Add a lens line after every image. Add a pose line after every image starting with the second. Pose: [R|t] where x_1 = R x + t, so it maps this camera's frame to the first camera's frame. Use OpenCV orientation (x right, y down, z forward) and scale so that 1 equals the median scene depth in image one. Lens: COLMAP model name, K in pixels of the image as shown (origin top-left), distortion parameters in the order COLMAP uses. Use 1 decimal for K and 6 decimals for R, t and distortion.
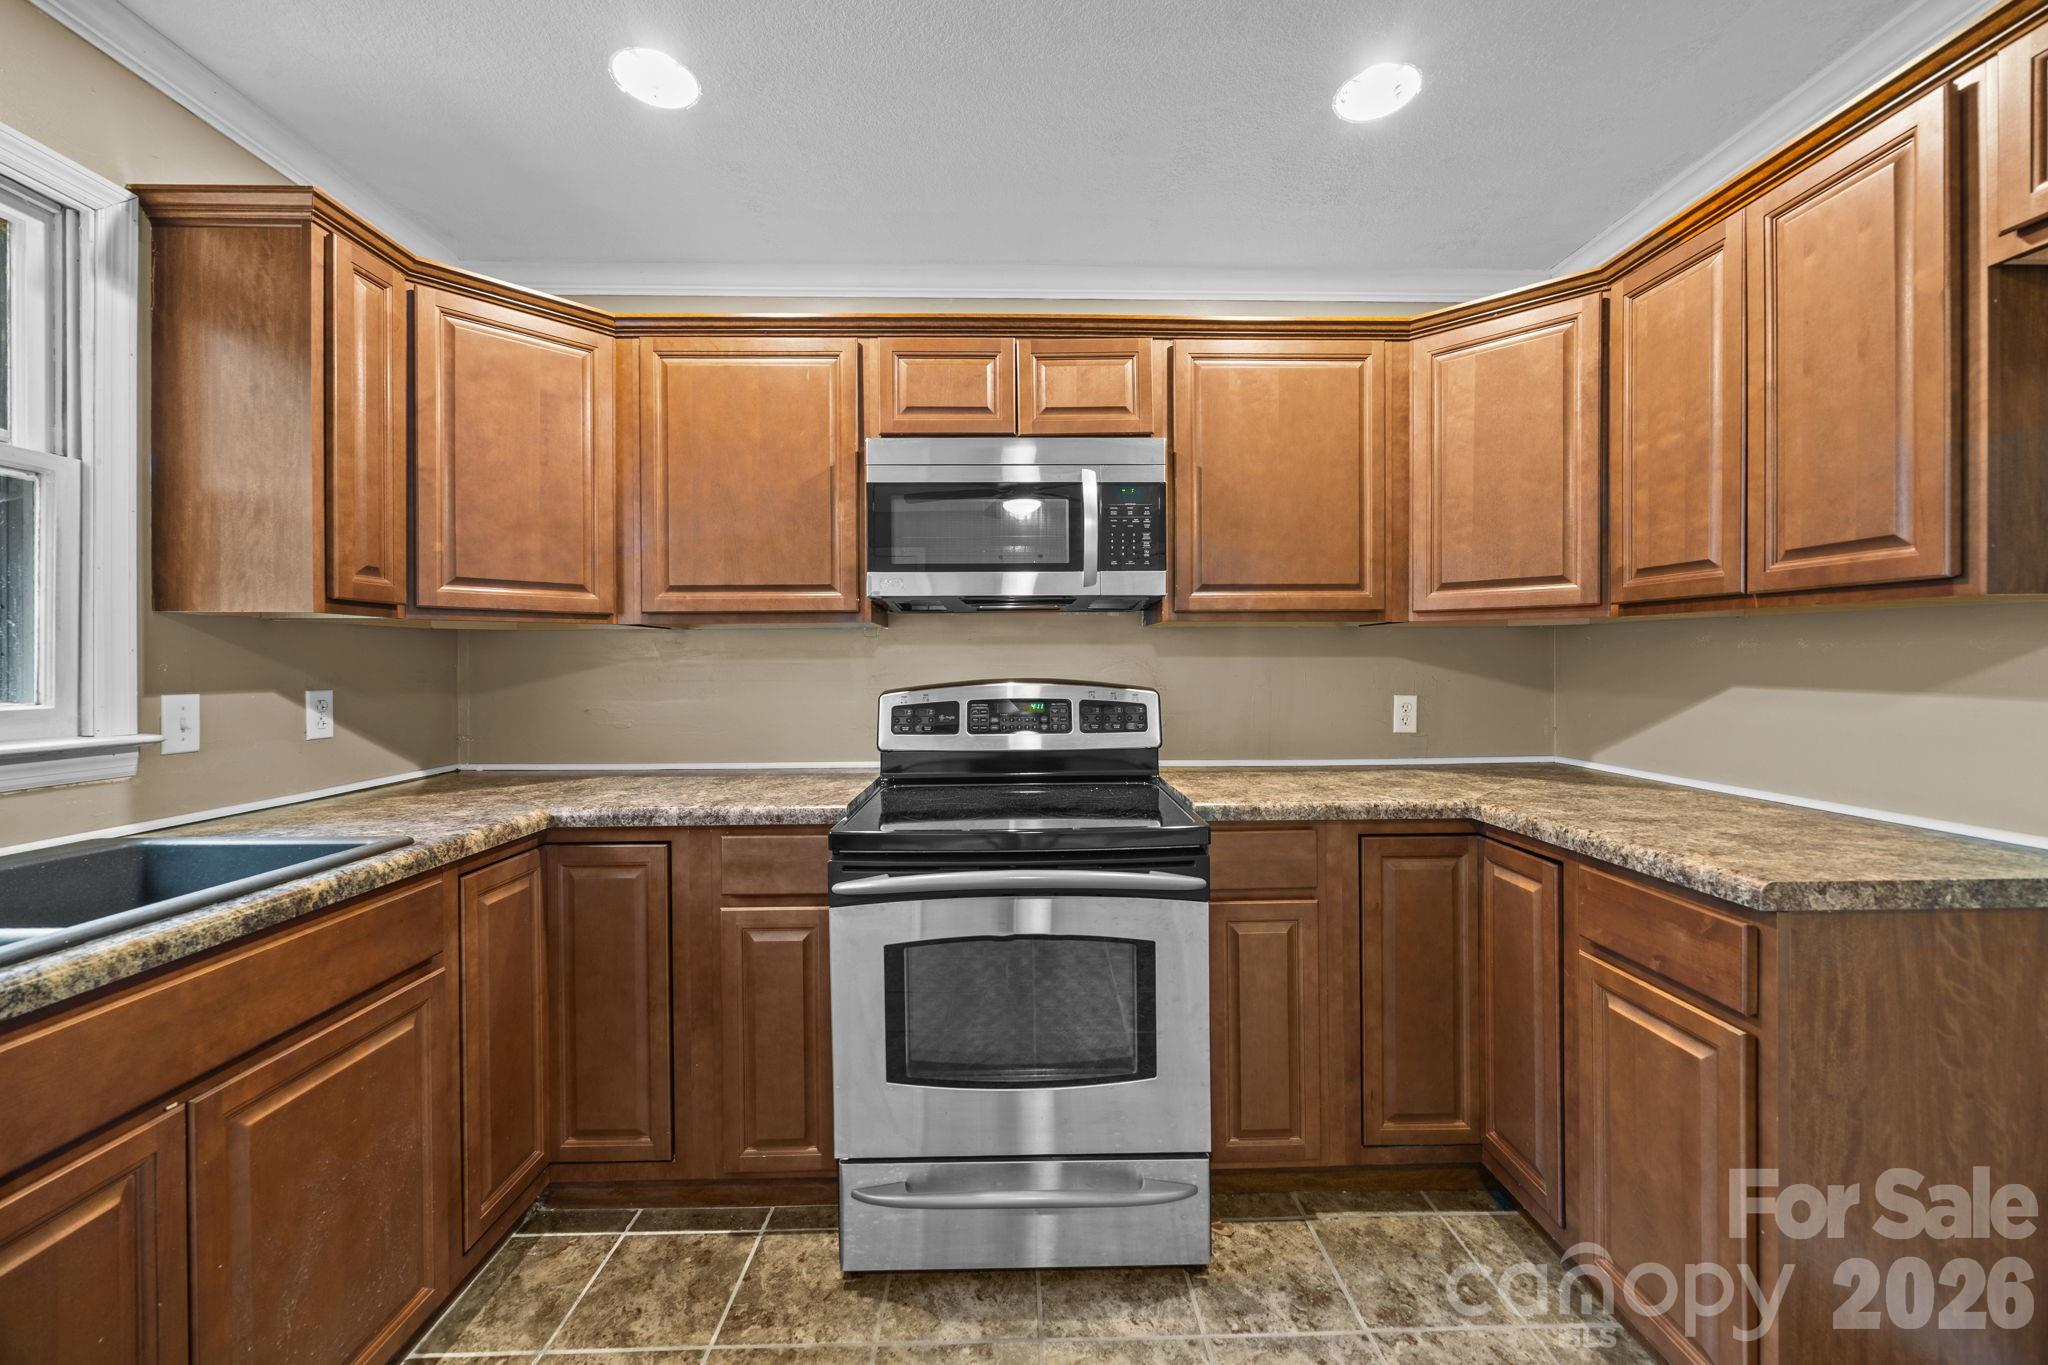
lens RADIAL K [[785.3, 0, 1025.7], [0, 785.3, 663.7], [0, 0, 1]] dist [-0.002232, 0.000037]
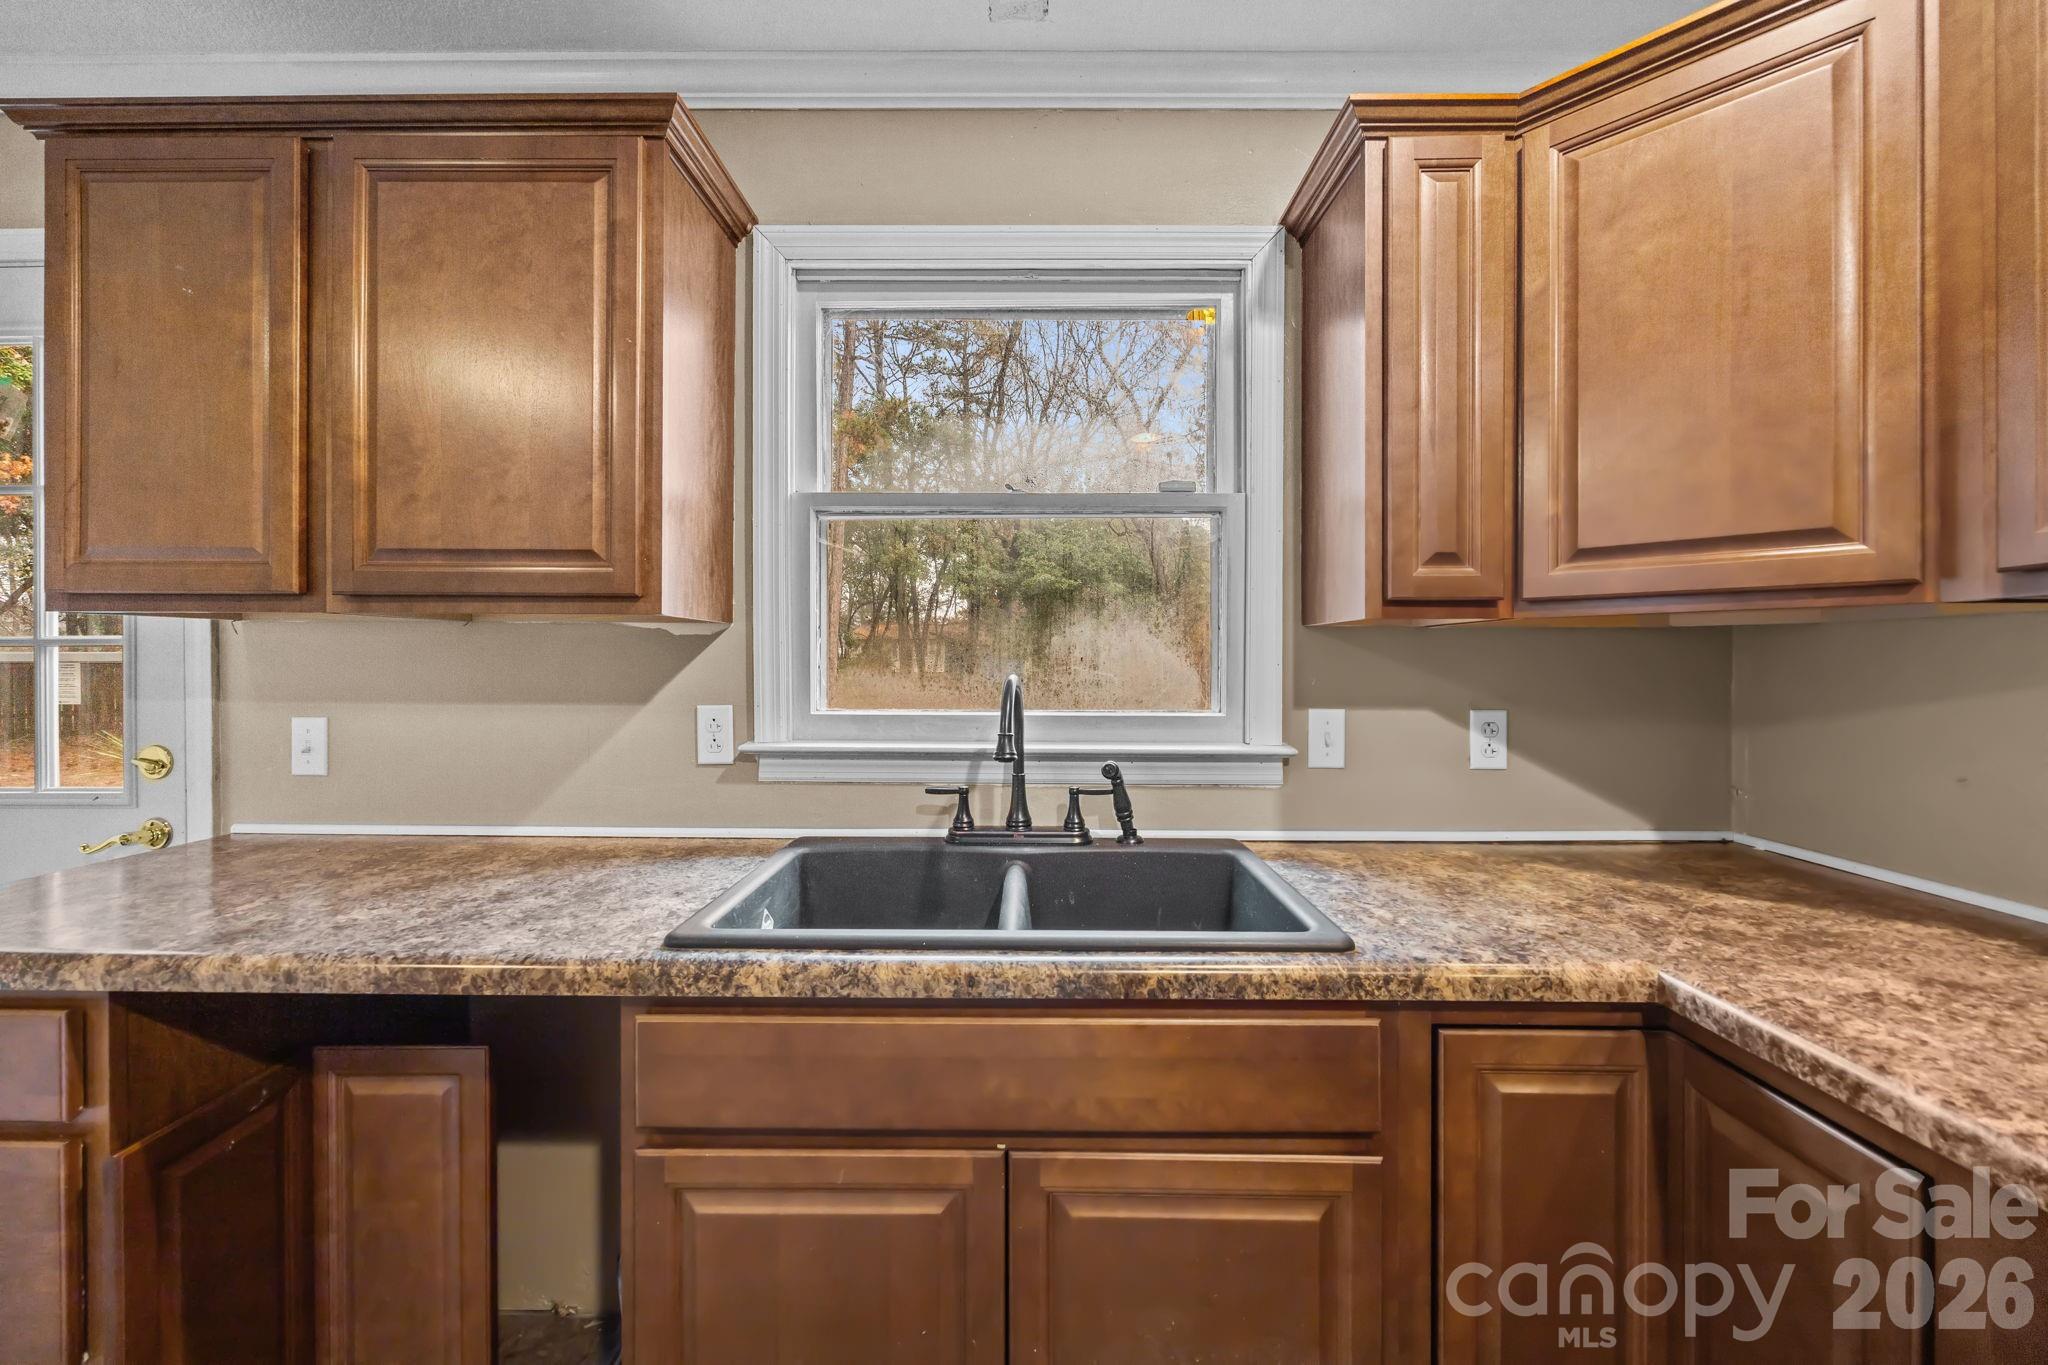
lens RADIAL K [[795.2, 0, 1028.9], [0, 795.2, 661.8], [0, 0, 1]] dist [-0.002195, -0.000057]
pose [[-0.032686, 0.004422, -0.999456, -0.063678], [-0.000892, 0.999990, 0.004453, -0.021929], [0.999465, 0.001037, -0.032682, 0.605737]]
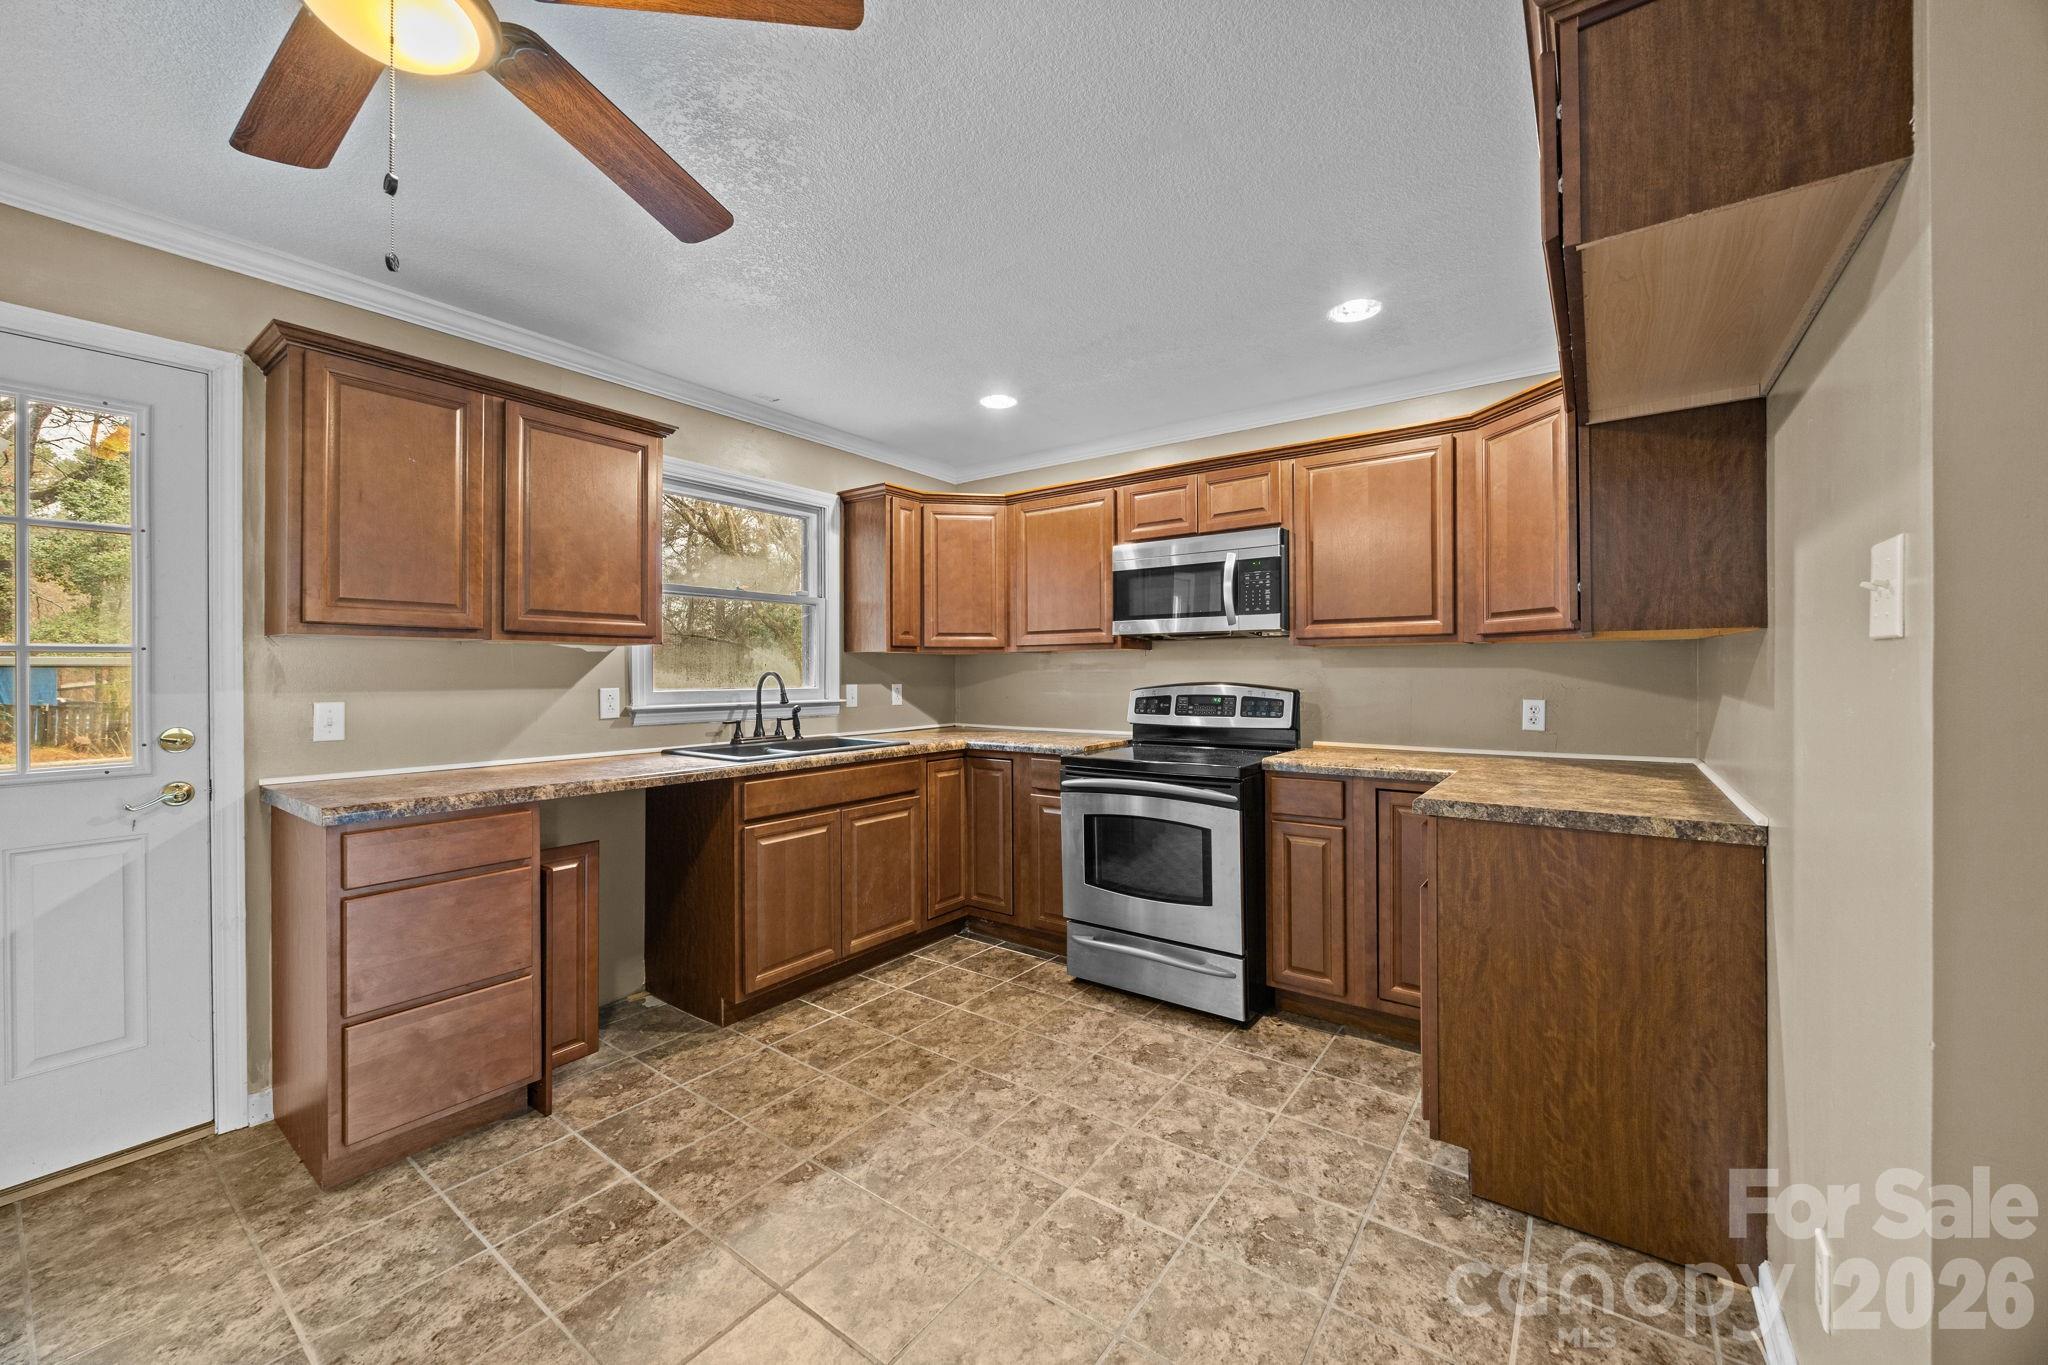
lens RADIAL K [[785.3, 0, 1025.7], [0, 785.3, 663.7], [0, 0, 1]] dist [-0.002232, 0.000037]
pose [[0.790611, -0.004127, -0.612305, 0.859999], [0.000234, 0.999979, -0.006437, -0.010488], [0.612319, 0.004946, 0.790595, -0.621502]]
